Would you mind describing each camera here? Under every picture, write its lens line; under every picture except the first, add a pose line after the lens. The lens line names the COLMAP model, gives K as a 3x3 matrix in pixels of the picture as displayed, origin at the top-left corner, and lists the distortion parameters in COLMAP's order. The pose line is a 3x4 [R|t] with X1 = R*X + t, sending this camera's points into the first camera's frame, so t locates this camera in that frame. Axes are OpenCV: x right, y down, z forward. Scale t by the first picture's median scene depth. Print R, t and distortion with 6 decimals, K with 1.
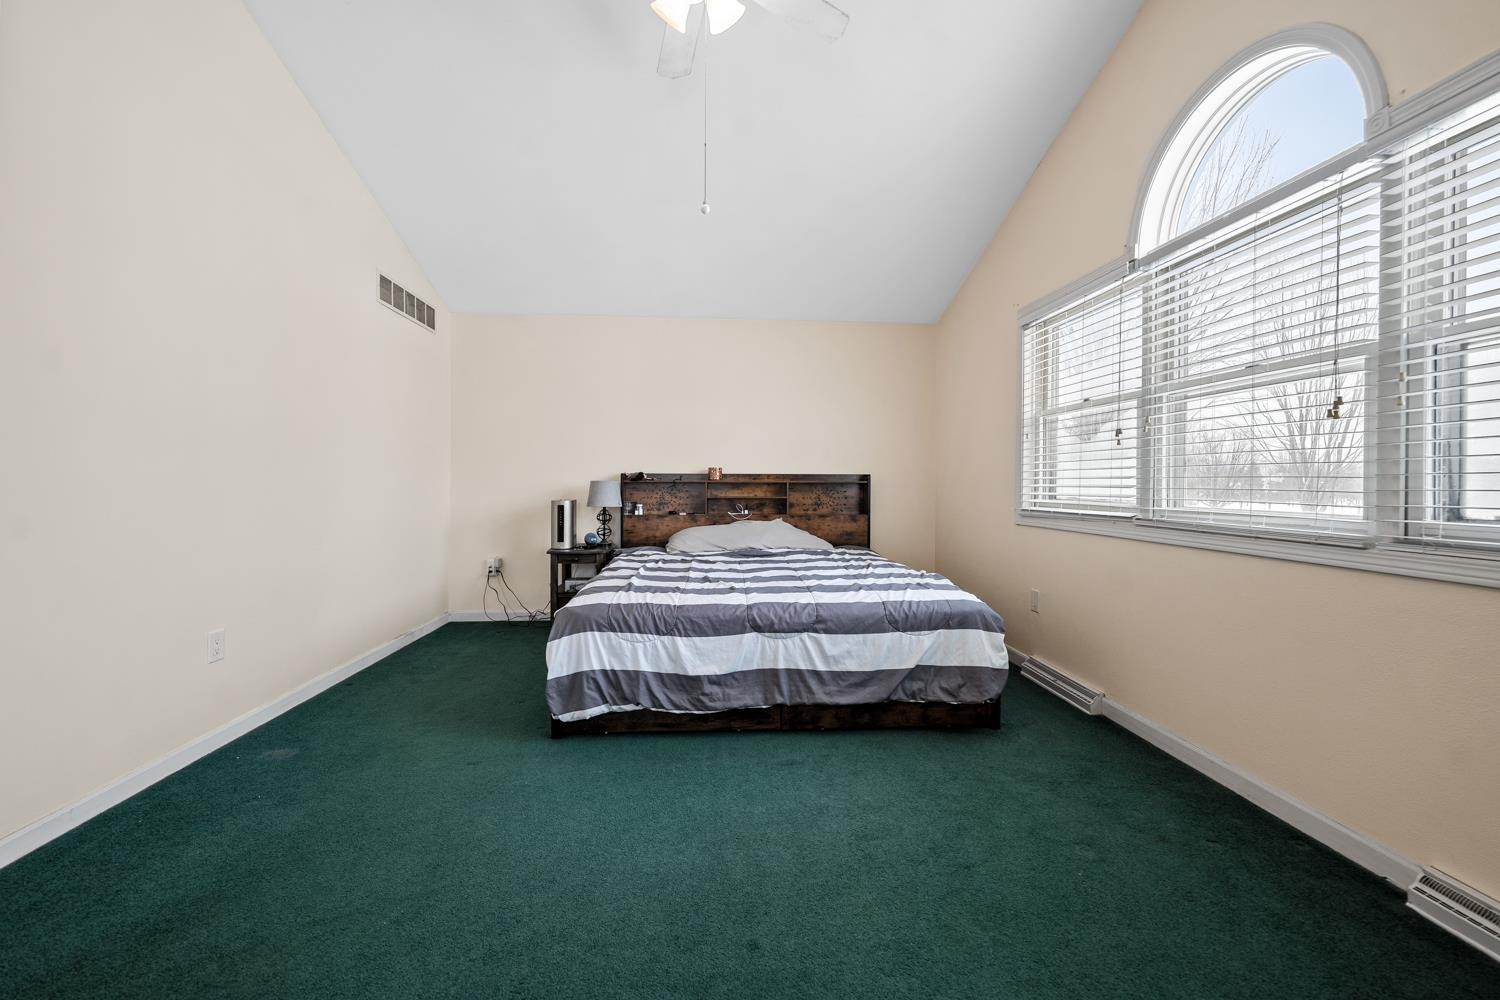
lens RADIAL K [[603.7, 0, 750.3], [0, 603.7, 486.3], [0, 0, 1]] dist [-0.000673, -0.000122]
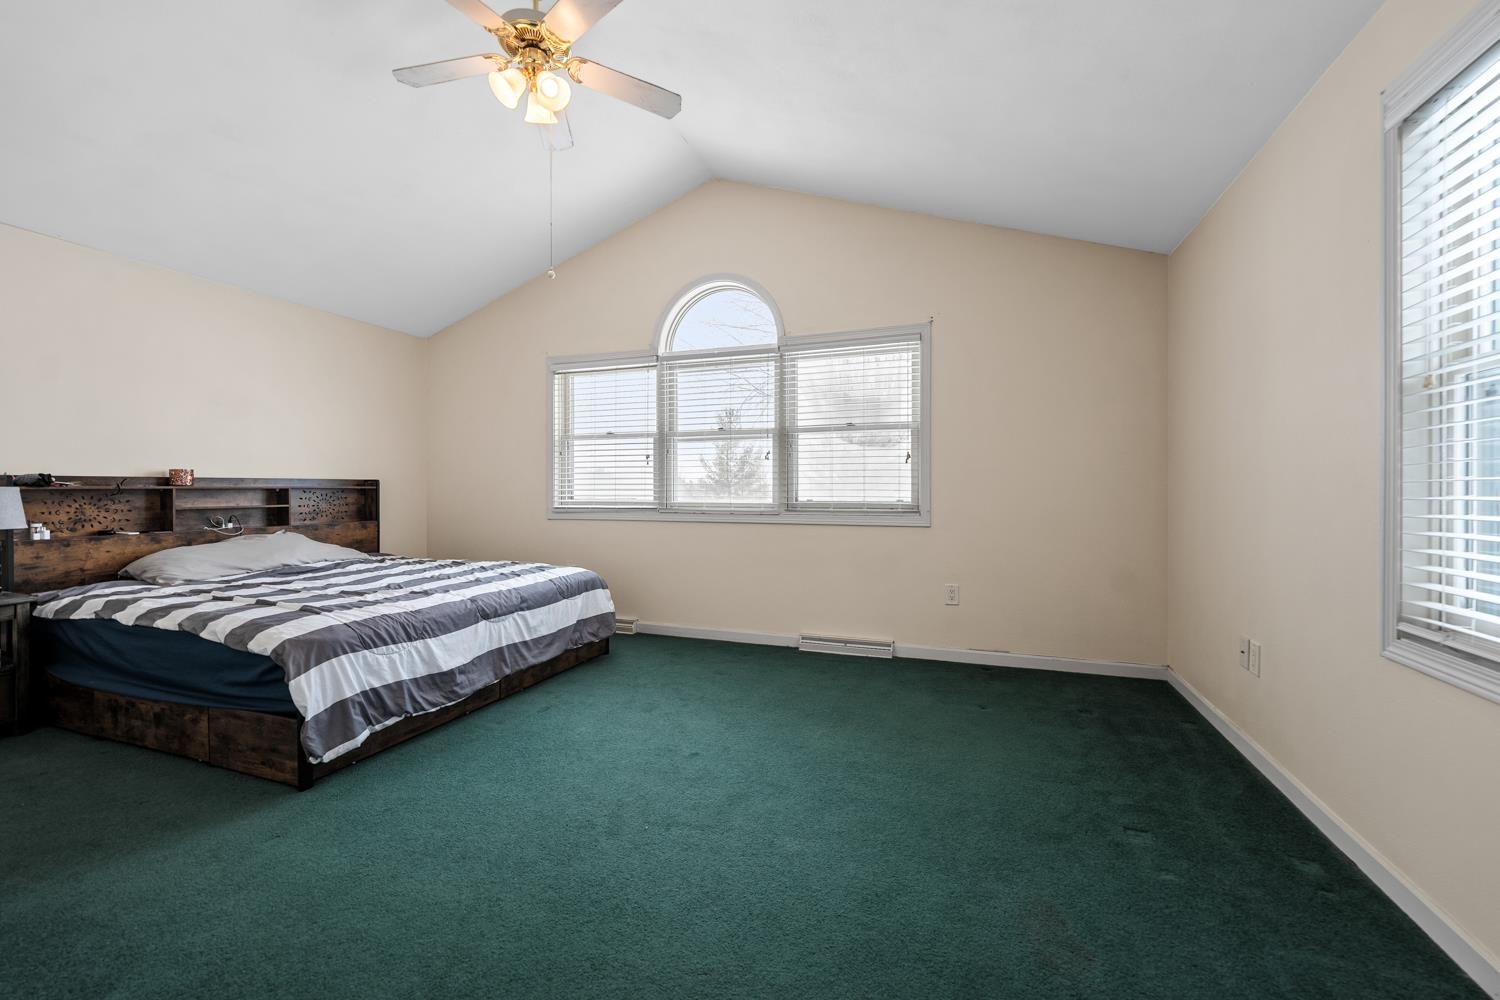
lens RADIAL K [[603.7, 0, 750.3], [0, 603.7, 486.3], [0, 0, 1]] dist [-0.000673, -0.000122]
pose [[0.413525, -0.002830, 0.910488, -0.825379], [0.007681, 0.999970, -0.000380, -0.007140], [-0.910460, 0.007151, 0.413535, 0.067621]]
